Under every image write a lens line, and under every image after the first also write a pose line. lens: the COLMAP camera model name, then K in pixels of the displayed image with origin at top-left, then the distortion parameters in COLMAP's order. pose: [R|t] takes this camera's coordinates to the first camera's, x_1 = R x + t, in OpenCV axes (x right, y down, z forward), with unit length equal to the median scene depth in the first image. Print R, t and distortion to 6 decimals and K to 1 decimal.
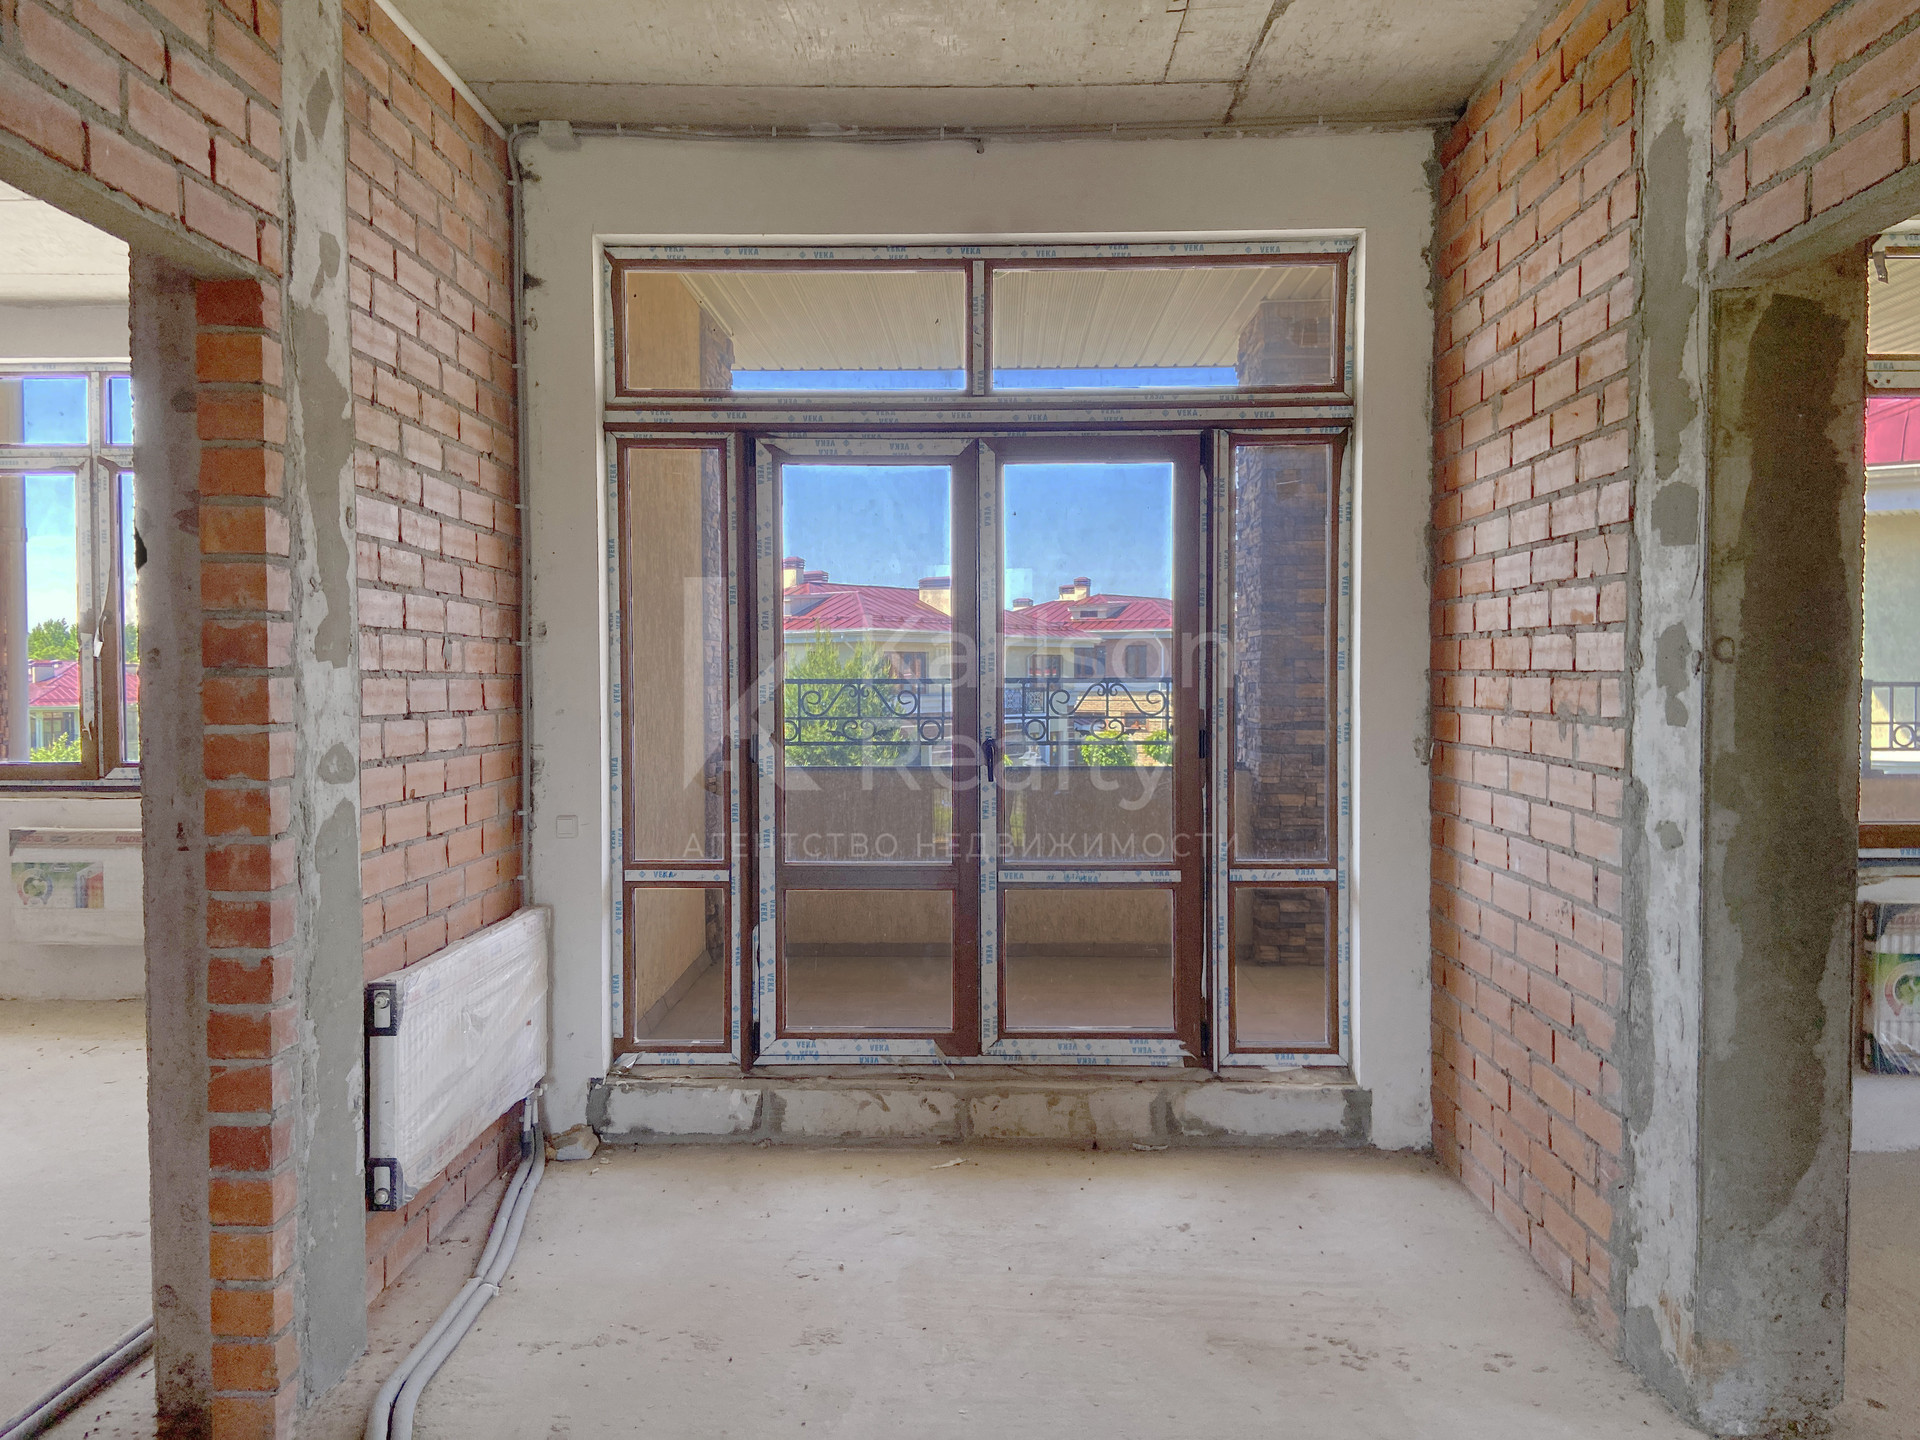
lens RADIAL K [[1460.9, 0, 964.4], [0, 1460.9, 713.3], [0, 0, 1]] dist [0.131129, -0.173990]
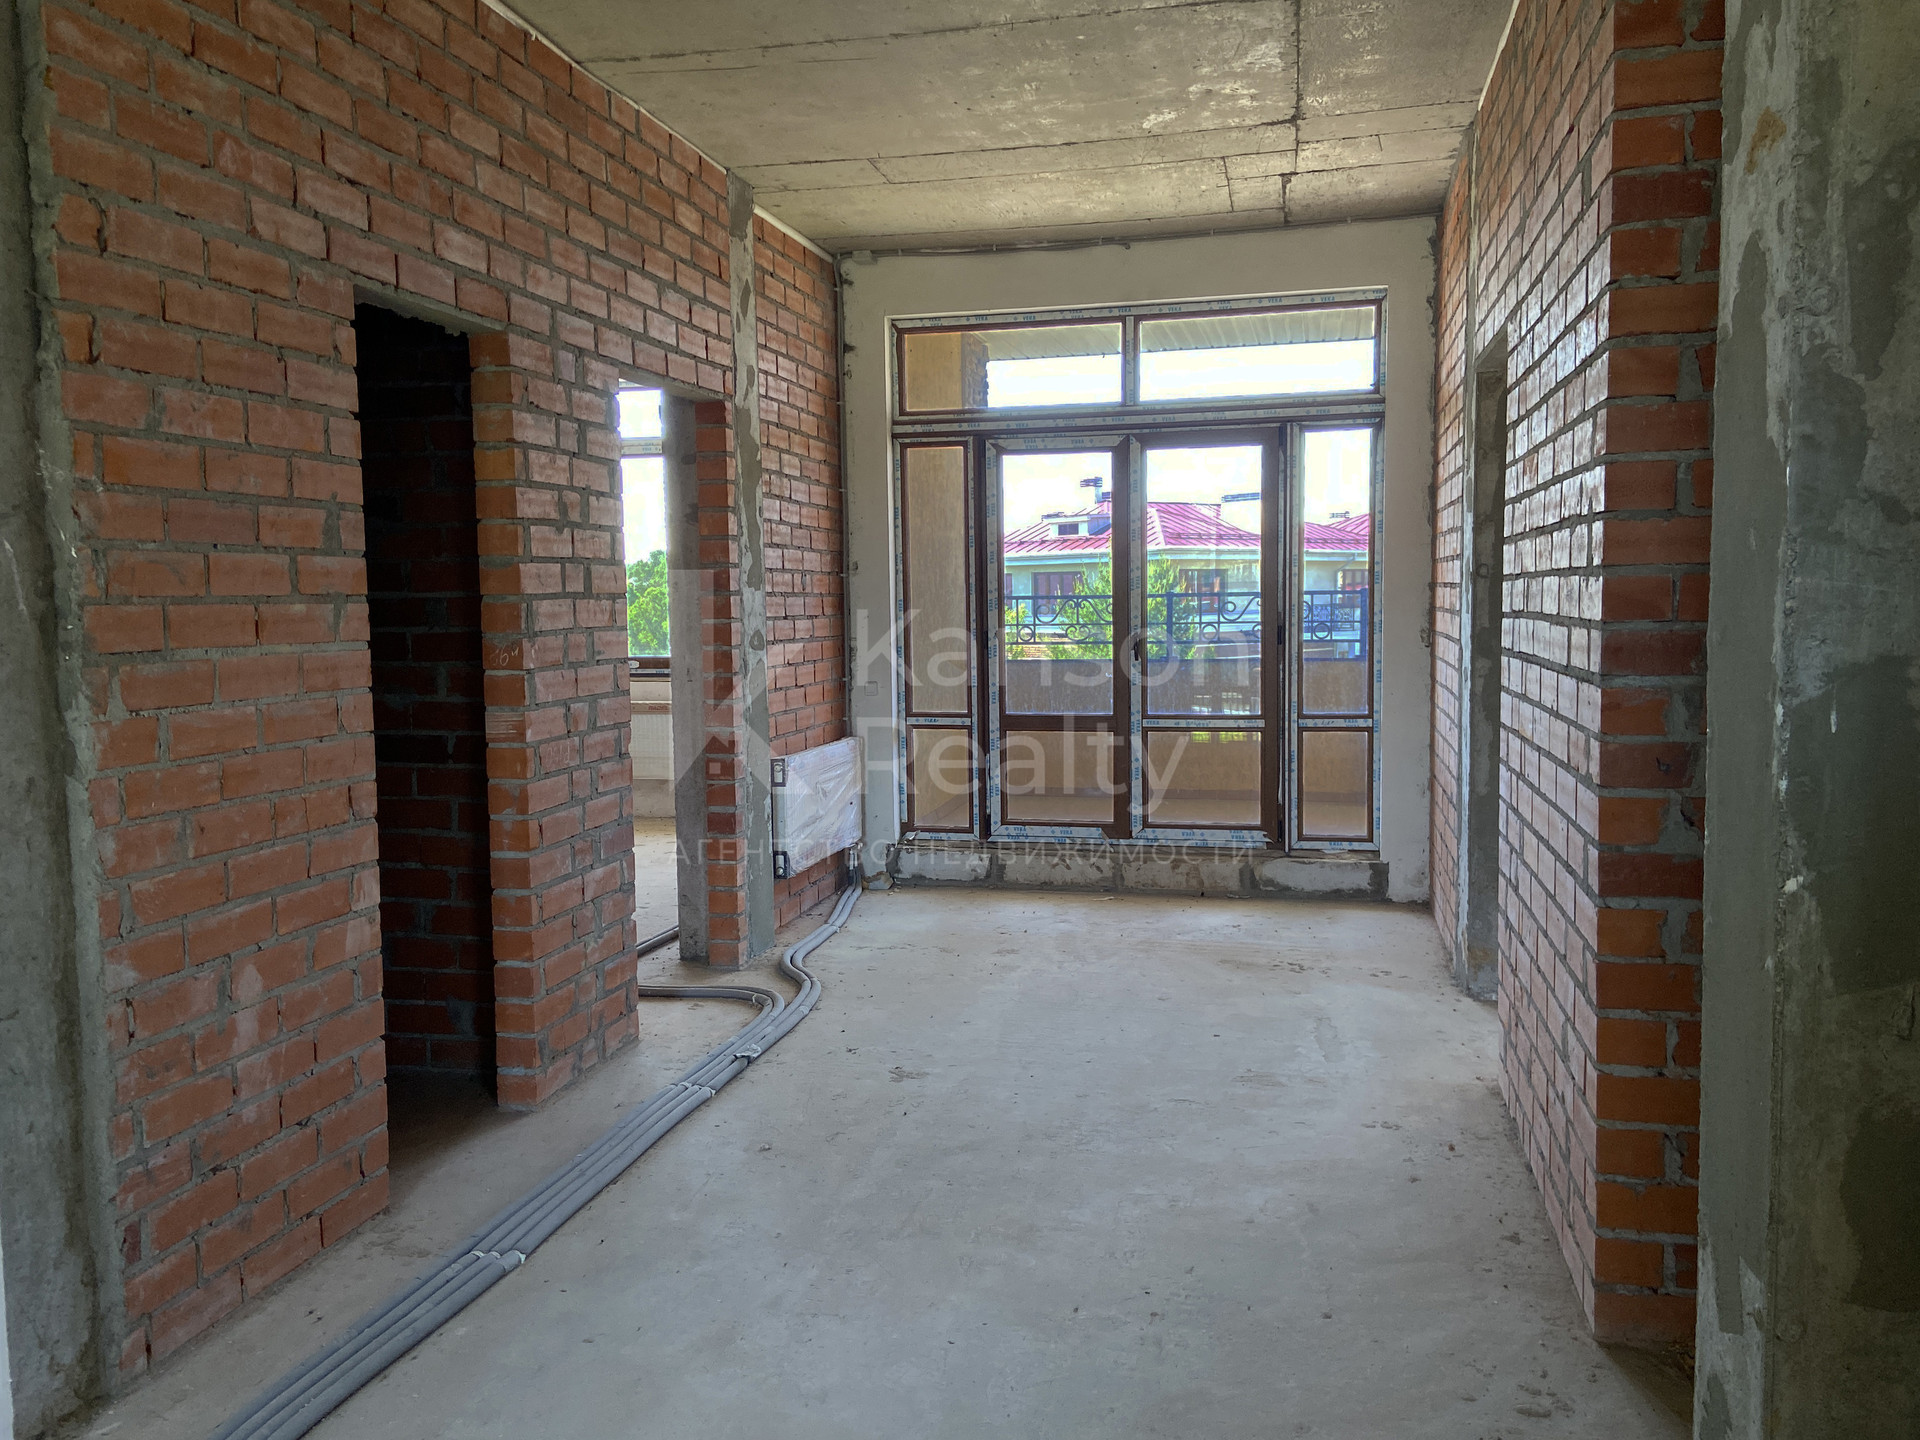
lens RADIAL K [[1460.9, 0, 964.4], [0, 1460.9, 713.3], [0, 0, 1]] dist [0.131129, -0.173990]
pose [[0.979651, 0.005284, -0.200640, 0.152406], [0.005721, 0.998512, 0.054228, 0.017915], [0.200628, -0.054273, 0.978163, -0.550131]]
